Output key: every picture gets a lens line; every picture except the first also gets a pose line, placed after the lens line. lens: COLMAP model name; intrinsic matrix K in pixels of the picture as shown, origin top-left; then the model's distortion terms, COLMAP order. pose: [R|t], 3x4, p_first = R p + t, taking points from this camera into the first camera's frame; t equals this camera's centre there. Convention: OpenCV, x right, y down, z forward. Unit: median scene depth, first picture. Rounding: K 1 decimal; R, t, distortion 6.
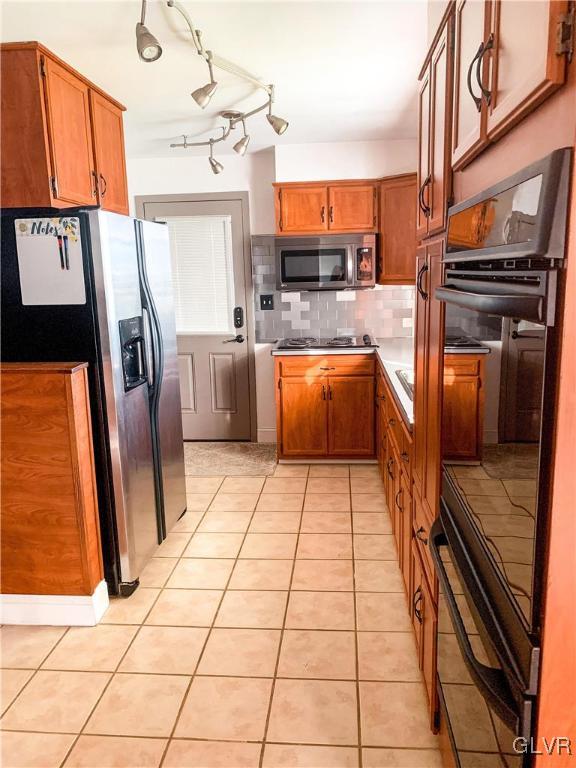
lens RADIAL K [[588.7, 0, 288.2], [0, 588.7, 383.0], [0, 0, 1]] dist [-0.035326, 0.002794]
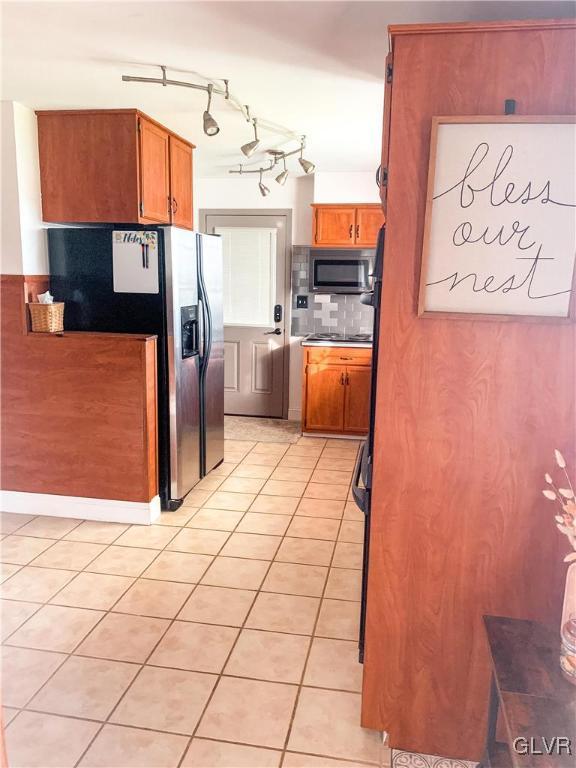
lens RADIAL K [[588.7, 0, 289.9], [0, 588.7, 385.3], [0, 0, 1]] dist [-0.035326, 0.002794]
pose [[0.994447, 0.060329, -0.086232, 0.088292], [-0.060727, 0.998152, -0.001992, 0.059494], [0.085953, 0.007218, 0.996273, -0.322454]]
